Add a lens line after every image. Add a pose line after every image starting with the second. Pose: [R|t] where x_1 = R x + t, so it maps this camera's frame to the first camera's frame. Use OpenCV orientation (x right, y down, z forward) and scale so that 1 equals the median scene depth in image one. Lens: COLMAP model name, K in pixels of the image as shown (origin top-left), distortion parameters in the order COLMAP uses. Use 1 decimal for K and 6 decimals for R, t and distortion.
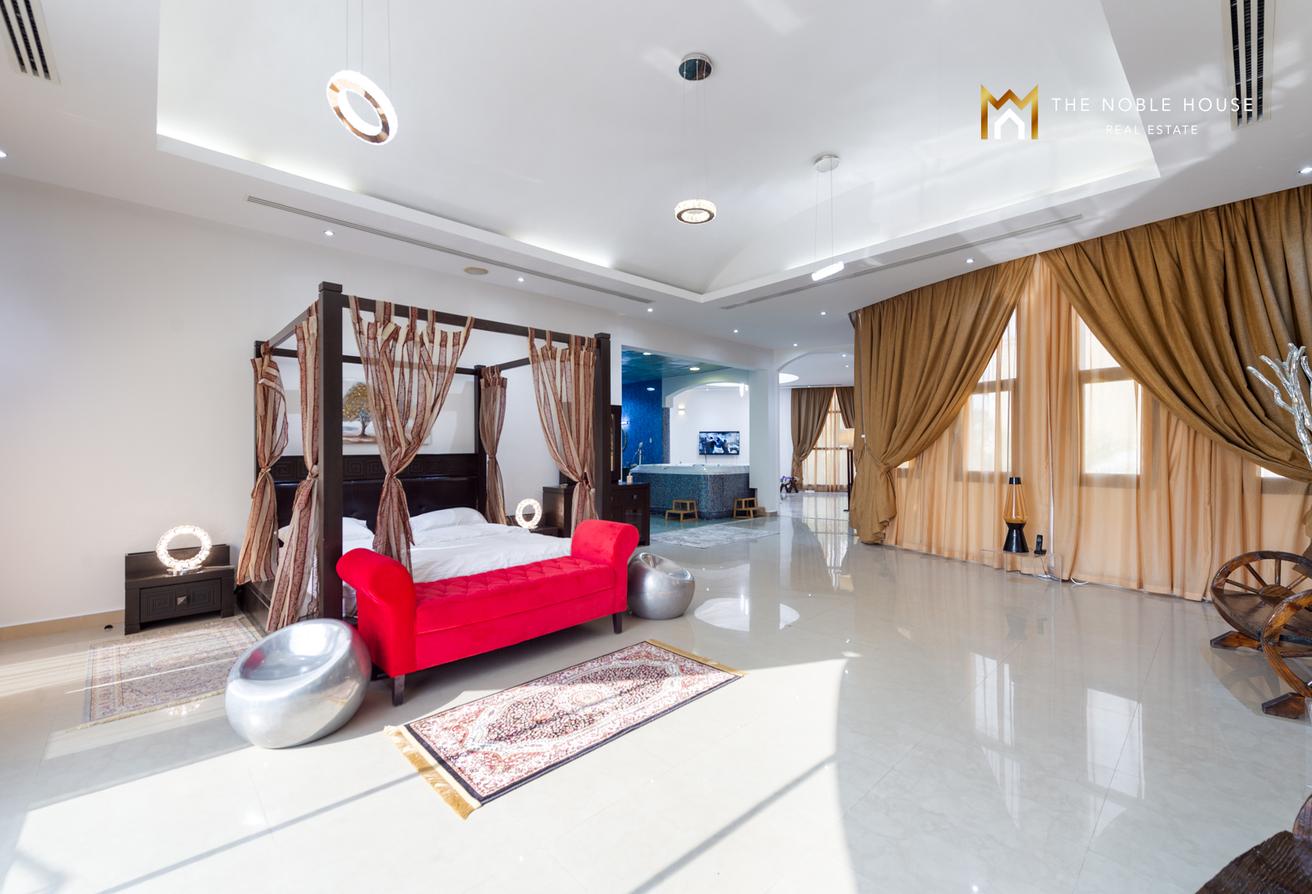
lens RADIAL K [[522.5, 0, 653.9], [0, 522.5, 469.4], [0, 0, 1]] dist [-0.077958, -0.000014]
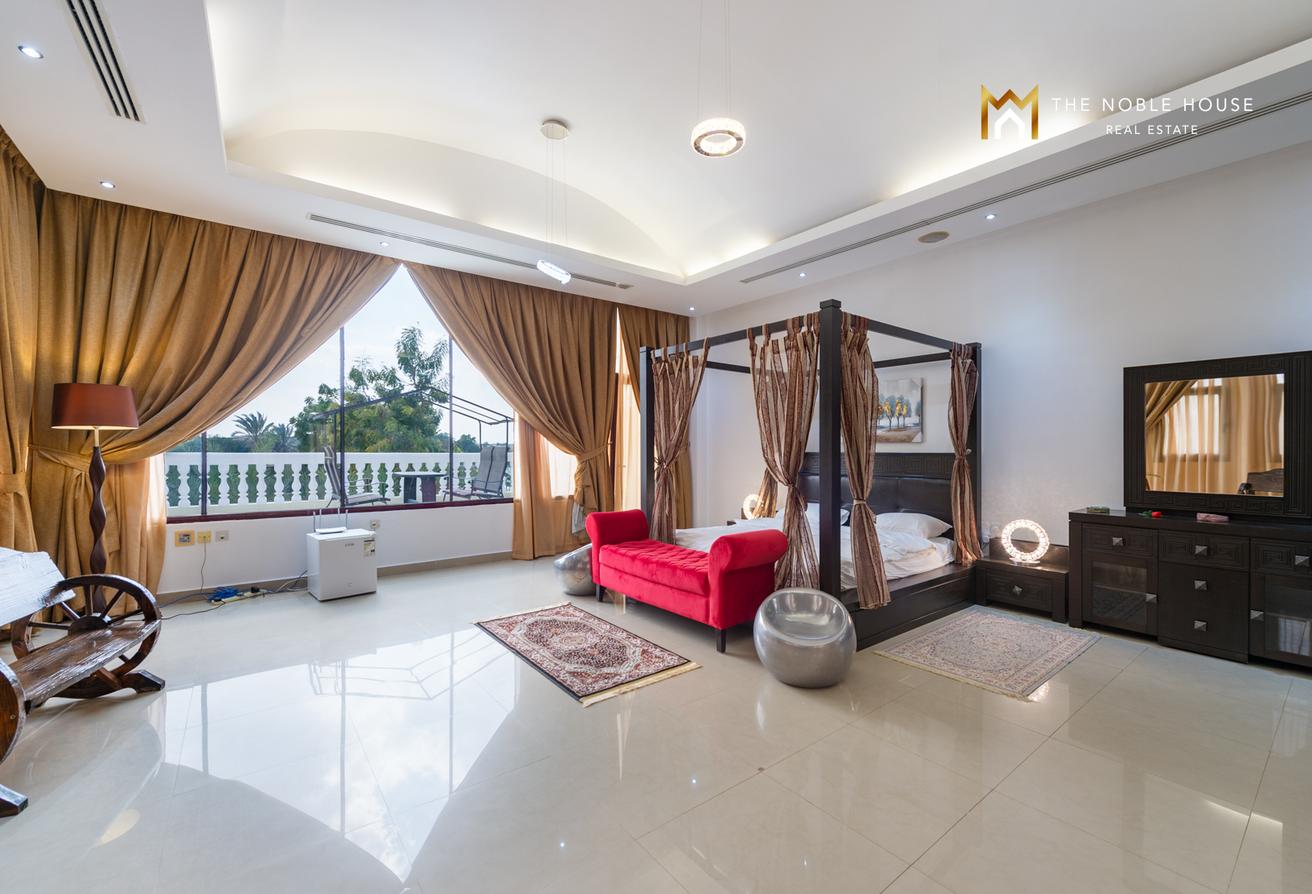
lens RADIAL K [[536.4, 0, 656.0], [0, 536.4, 447.0], [0, 0, 1]] dist [0.009593, 0.000007]
pose [[-0.111083, -0.001277, -0.993810, 0.775596], [-0.041552, 0.999131, 0.003361, -0.032932], [0.992942, 0.041668, -0.111040, 0.875397]]
